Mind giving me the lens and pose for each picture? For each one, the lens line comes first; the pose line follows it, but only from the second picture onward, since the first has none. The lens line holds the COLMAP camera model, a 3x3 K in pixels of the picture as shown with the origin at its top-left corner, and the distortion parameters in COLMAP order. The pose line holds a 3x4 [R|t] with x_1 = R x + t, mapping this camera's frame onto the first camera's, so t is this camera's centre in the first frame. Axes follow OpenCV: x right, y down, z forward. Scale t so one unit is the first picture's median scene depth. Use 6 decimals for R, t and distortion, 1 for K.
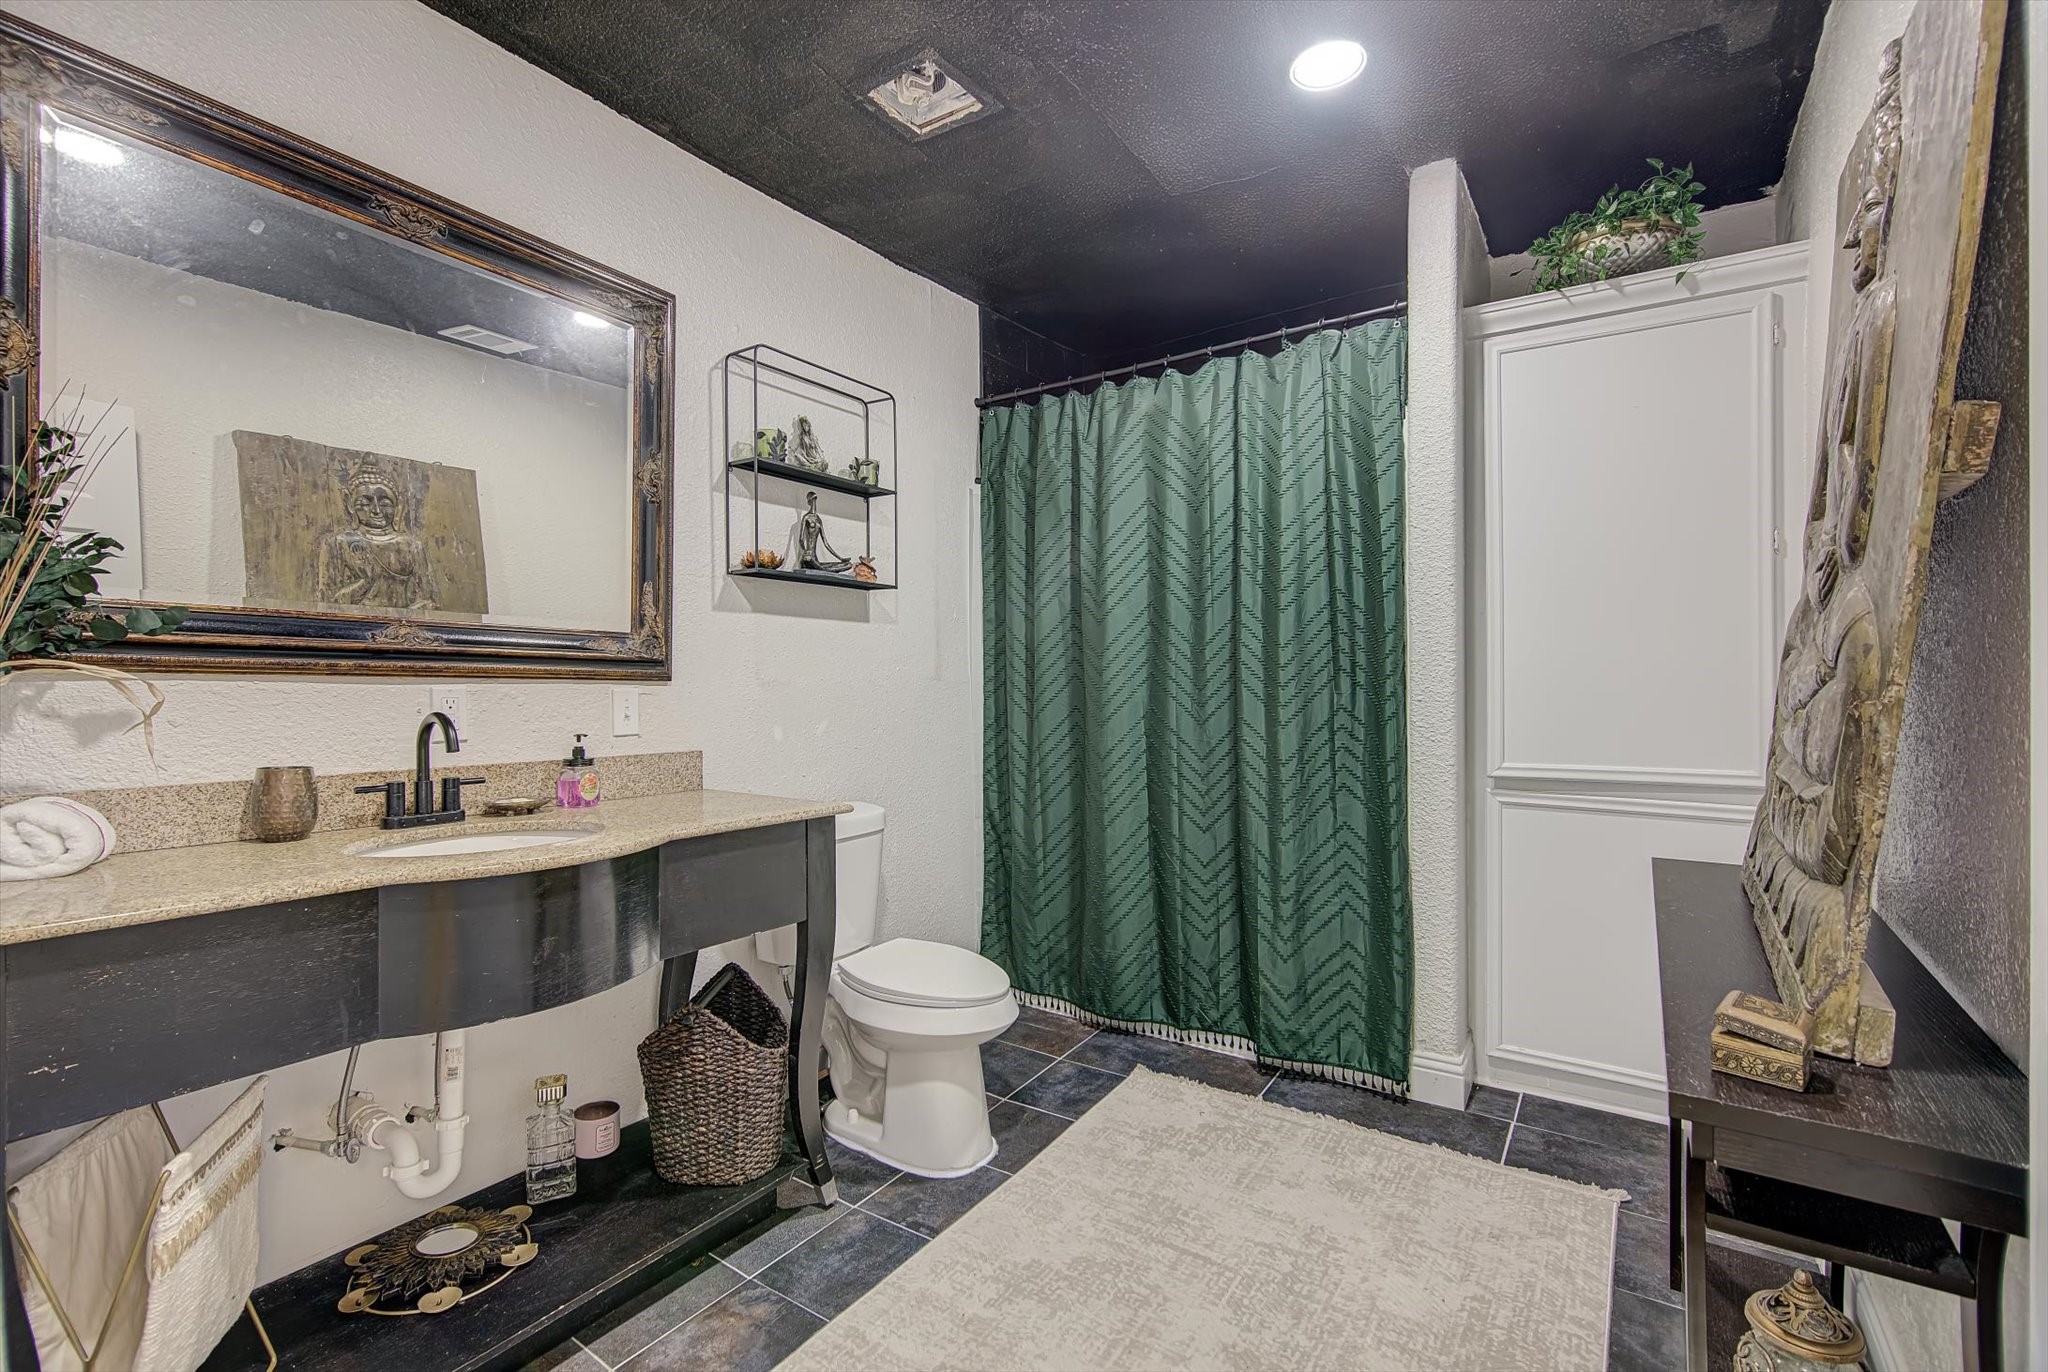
lens RADIAL K [[913.9, 0, 1009.6], [0, 913.9, 677.6], [0, 0, 1]] dist [0.001788, 0.000089]
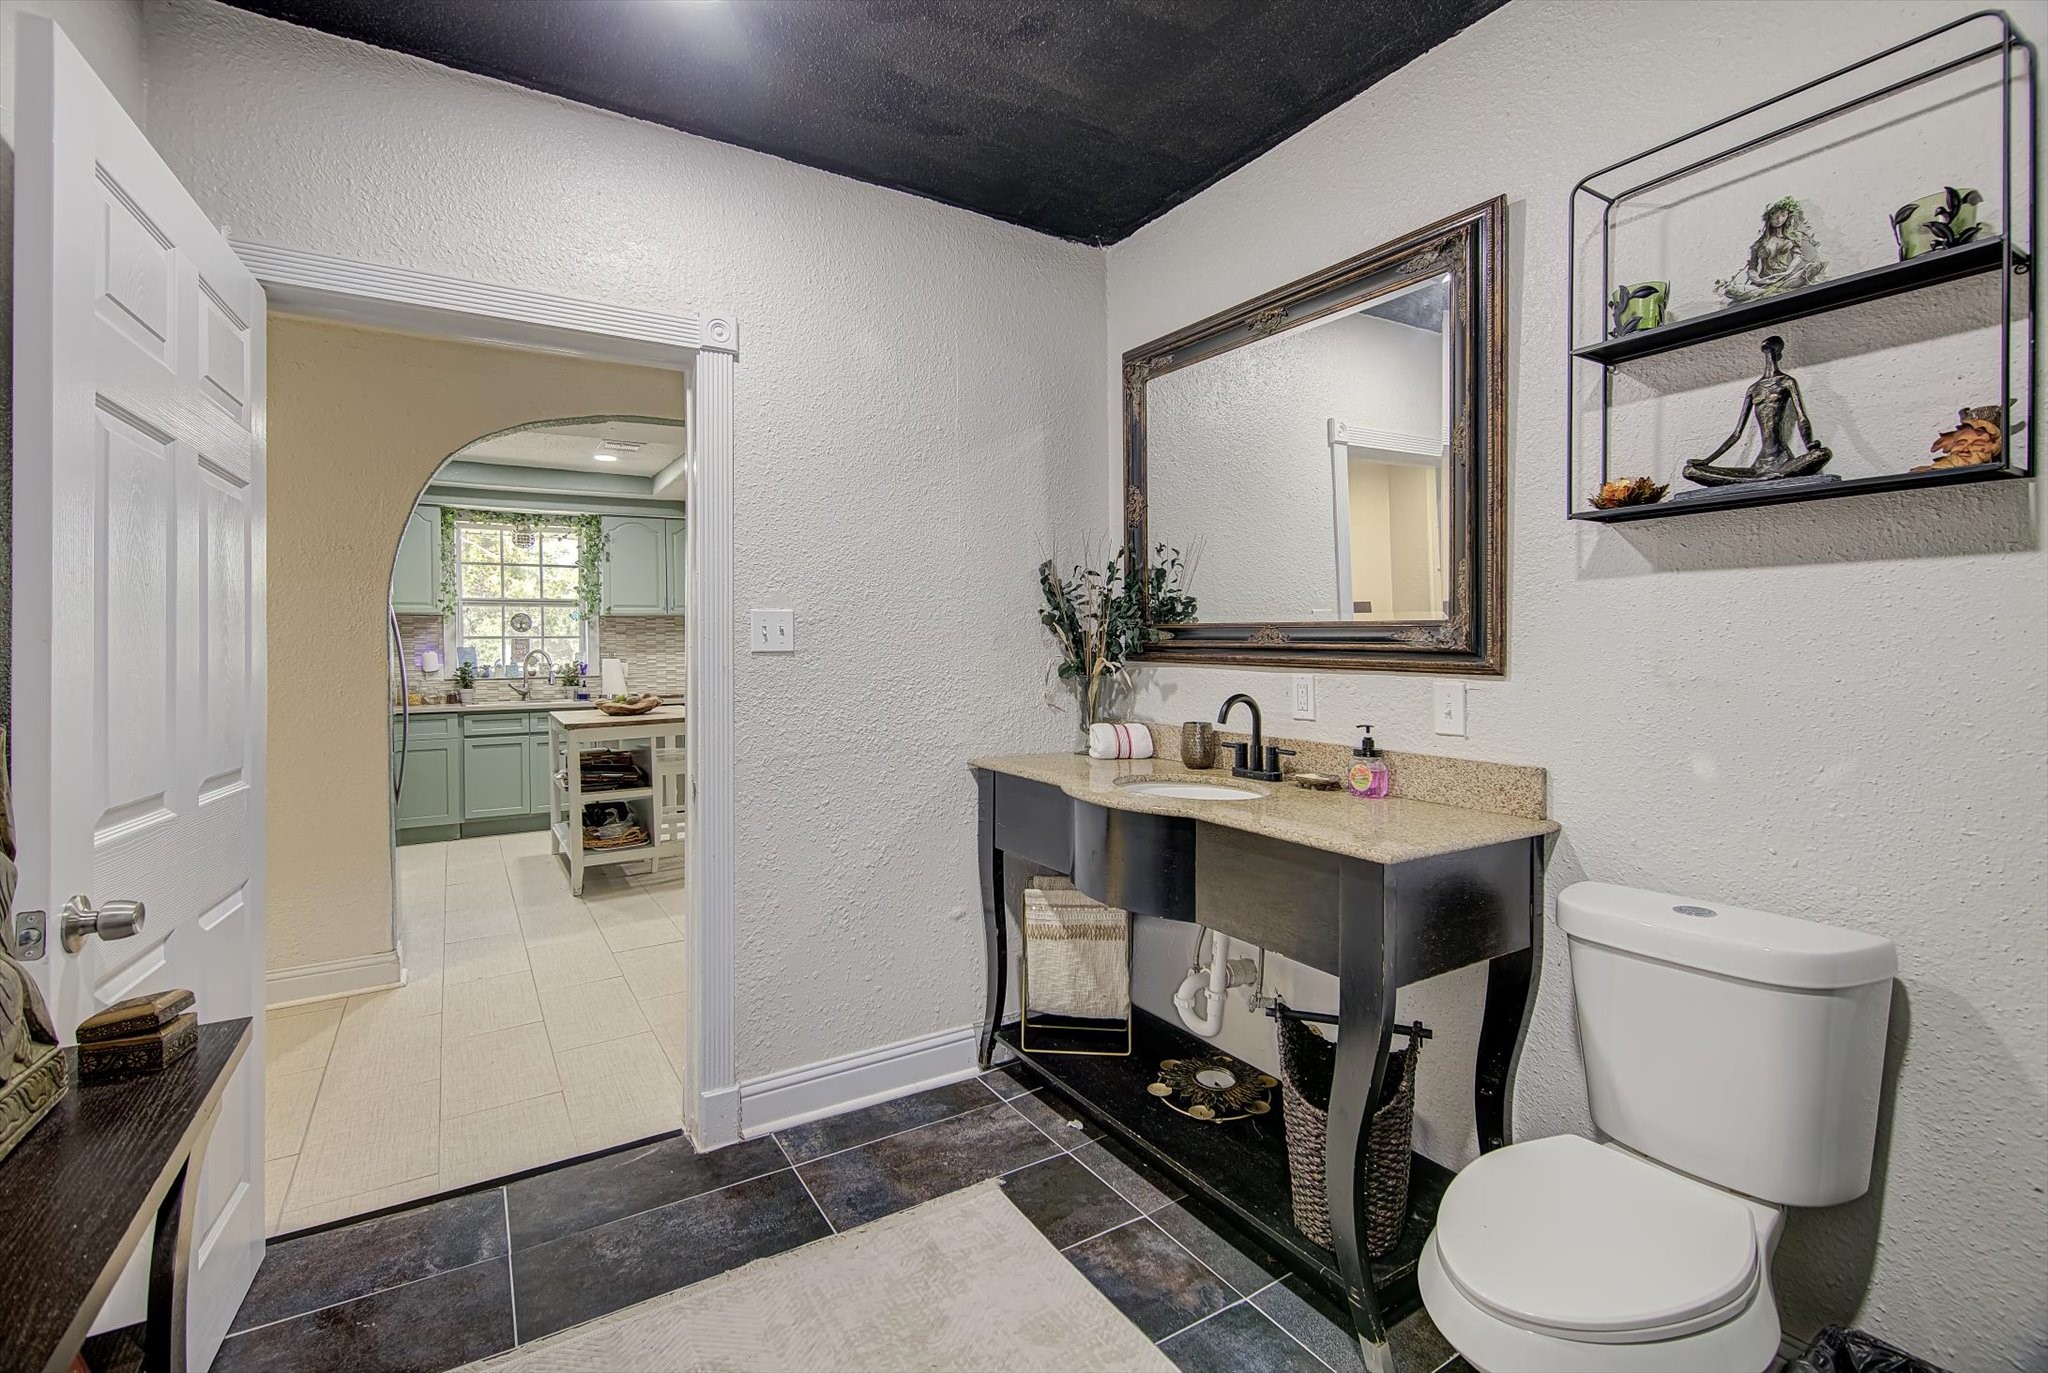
lens RADIAL K [[913.9, 0, 1010.5], [0, 913.9, 667.1], [0, 0, 1]] dist [0.001788, 0.000089]
pose [[-0.416527, 0.014561, -0.909007, 0.591842], [0.001162, 0.999879, 0.015485, -0.018195], [0.909123, 0.005393, -0.416494, 1.017954]]
